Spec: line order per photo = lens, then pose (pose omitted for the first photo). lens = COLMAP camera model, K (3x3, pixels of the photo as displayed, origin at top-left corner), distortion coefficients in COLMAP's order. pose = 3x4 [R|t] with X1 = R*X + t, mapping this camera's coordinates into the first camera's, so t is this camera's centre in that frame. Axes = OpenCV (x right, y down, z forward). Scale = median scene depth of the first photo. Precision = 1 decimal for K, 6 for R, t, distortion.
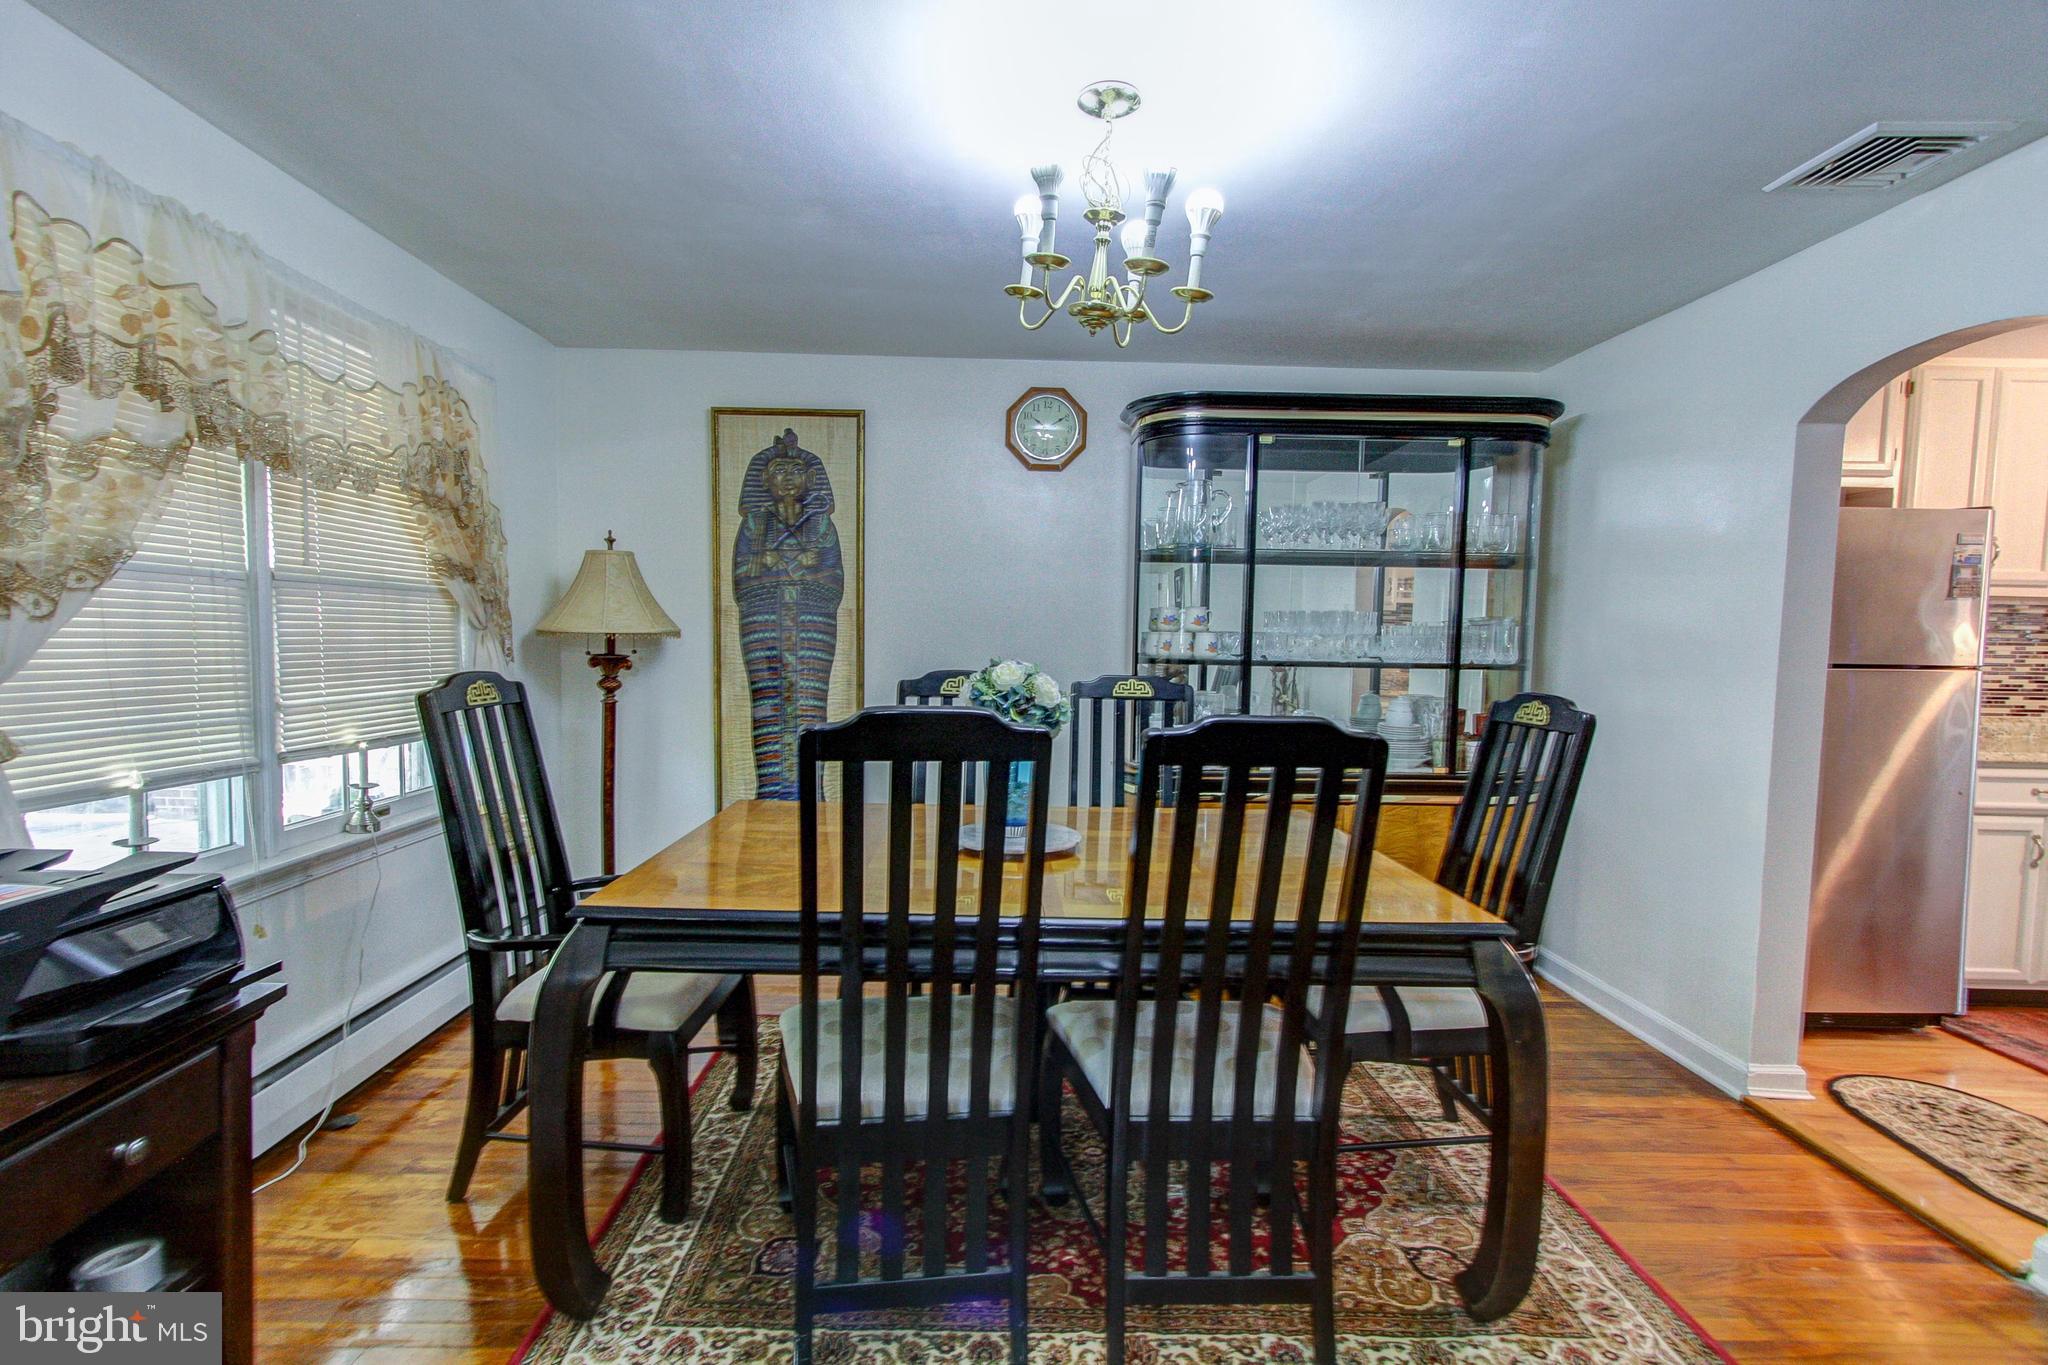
lens RADIAL K [[935.8, 0, 995.8], [0, 935.8, 697.0], [0, 0, 1]] dist [0.009000, 0.000416]
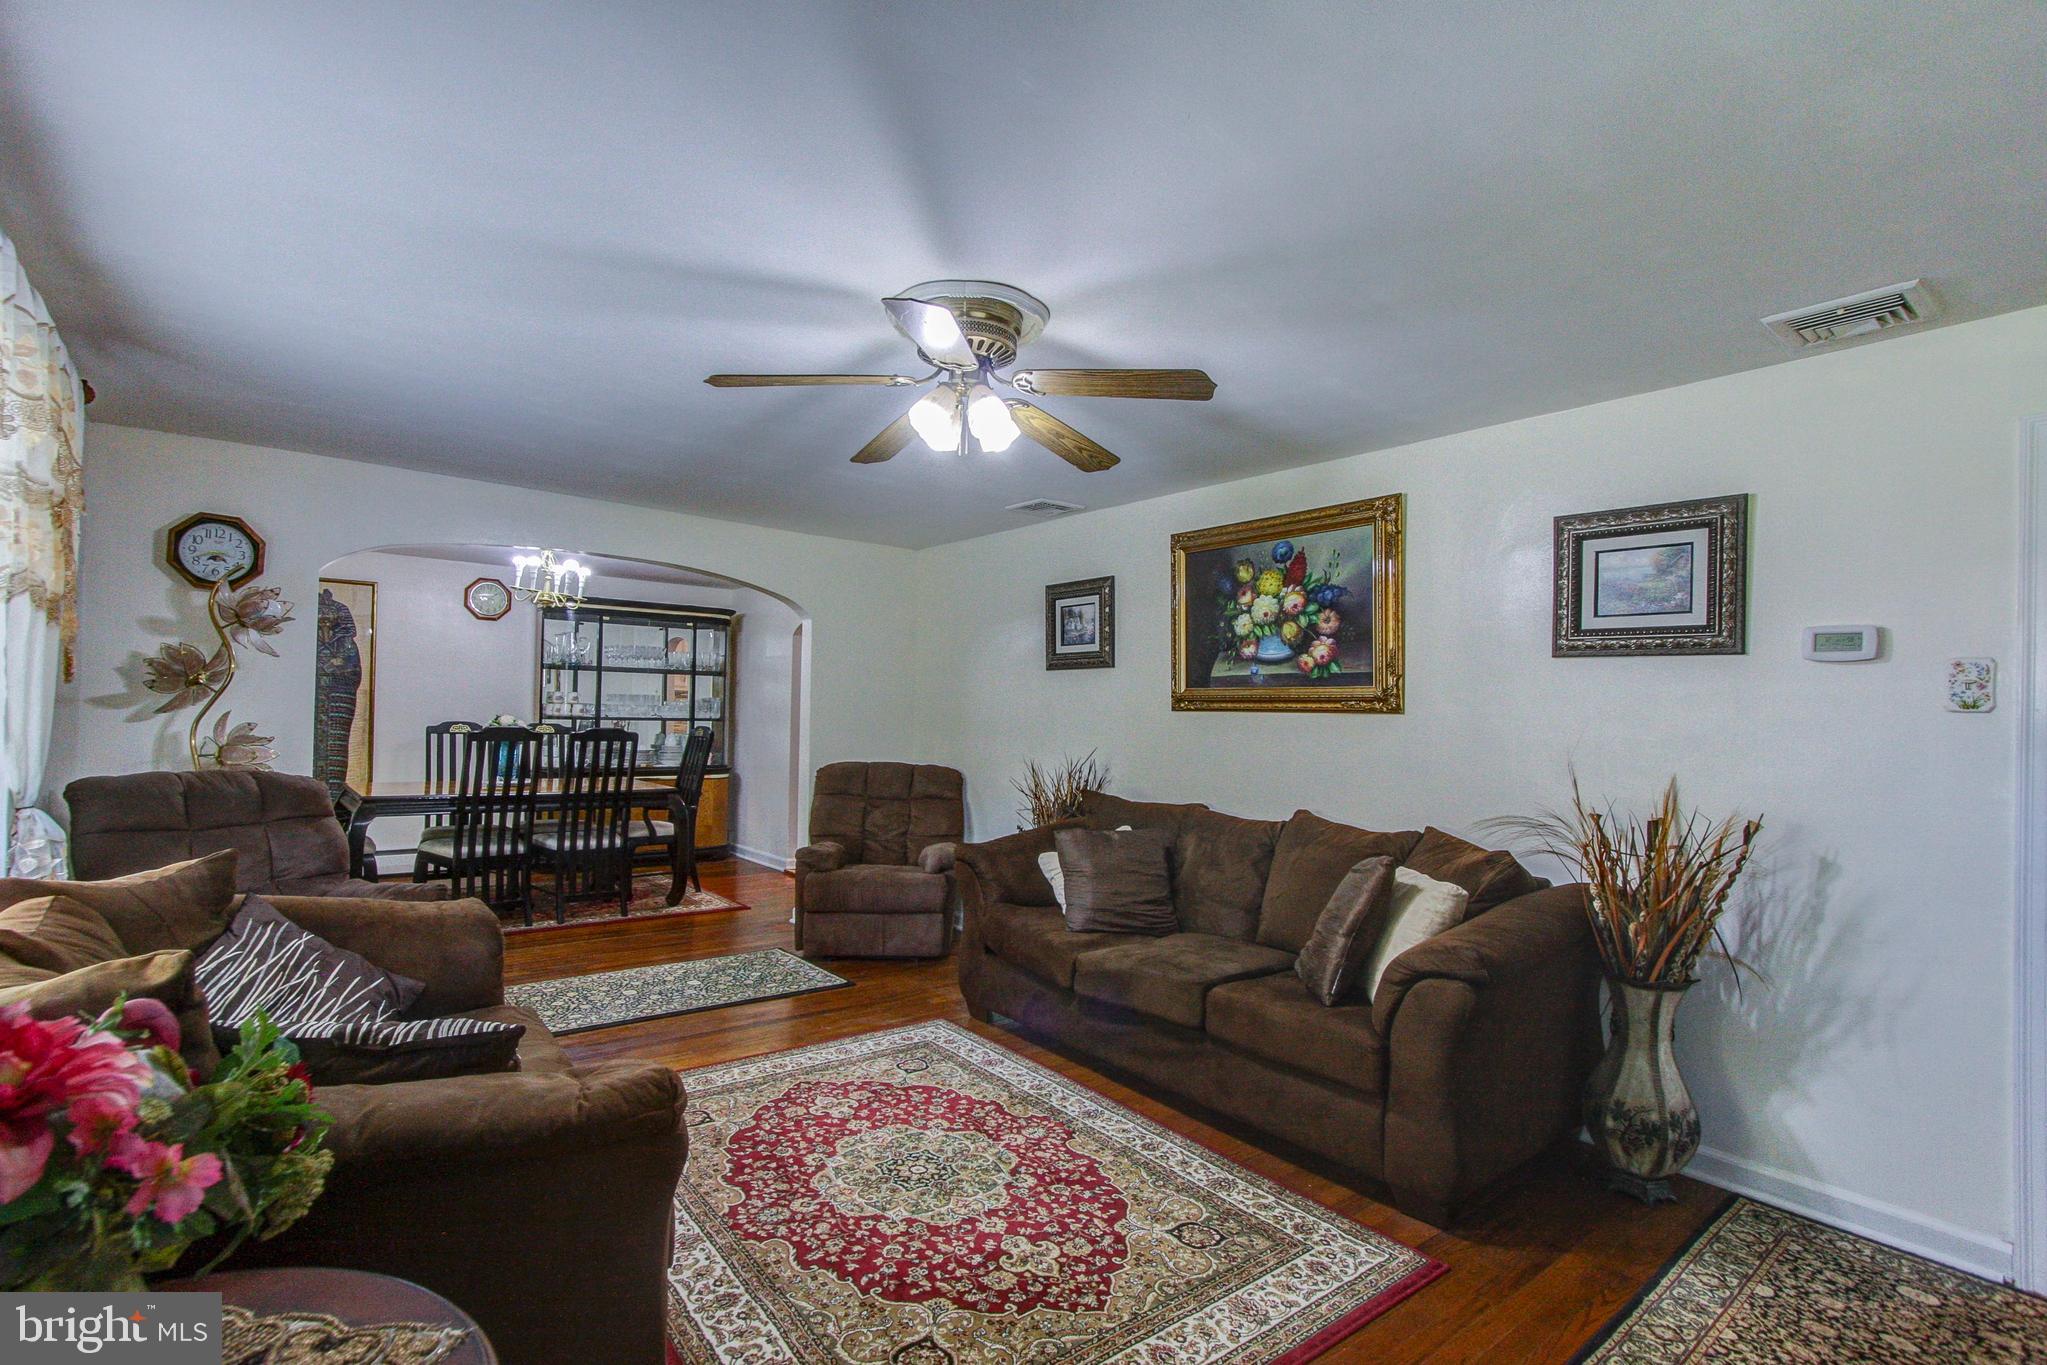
lens RADIAL K [[965.2, 0, 1006.6], [0, 965.2, 704.2], [0, 0, 1]] dist [0.003317, 0.002019]
pose [[0.790512, 0.002873, 0.612440, -0.330561], [0.036181, 0.998023, -0.051383, 0.075653], [-0.611377, 0.062777, 0.788846, -1.258919]]
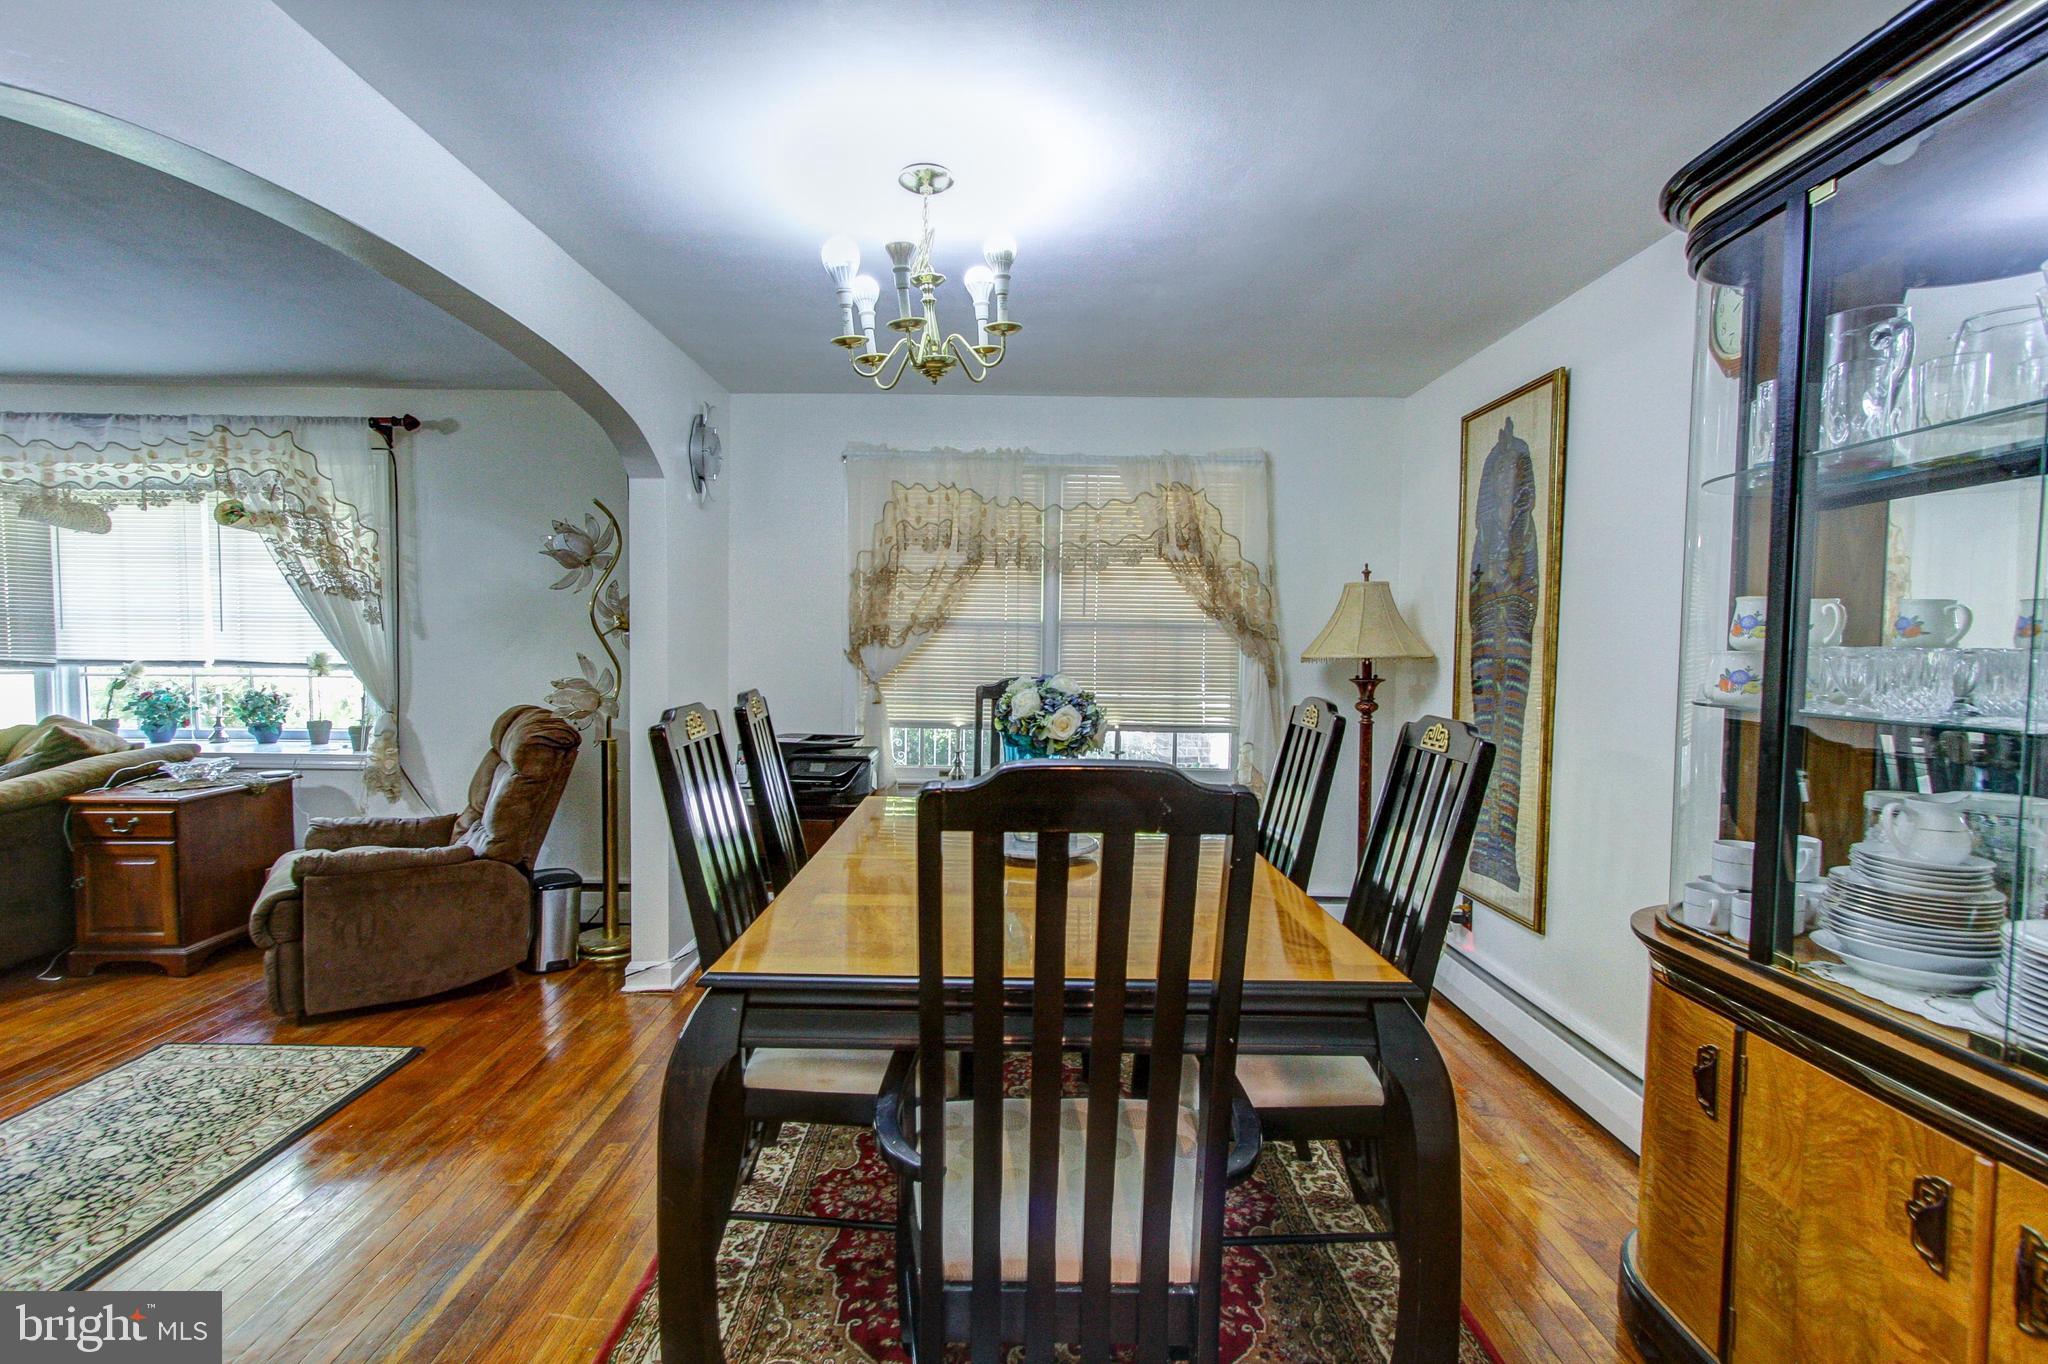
lens RADIAL K [[935.8, 0, 995.8], [0, 935.8, 696.5], [0, 0, 1]] dist [0.009000, 0.000416]
pose [[-0.018782, 0.035206, -0.999204, 0.663284], [-0.079972, 0.996125, 0.036601, -0.030100], [0.996620, 0.080595, -0.015894, 0.592878]]
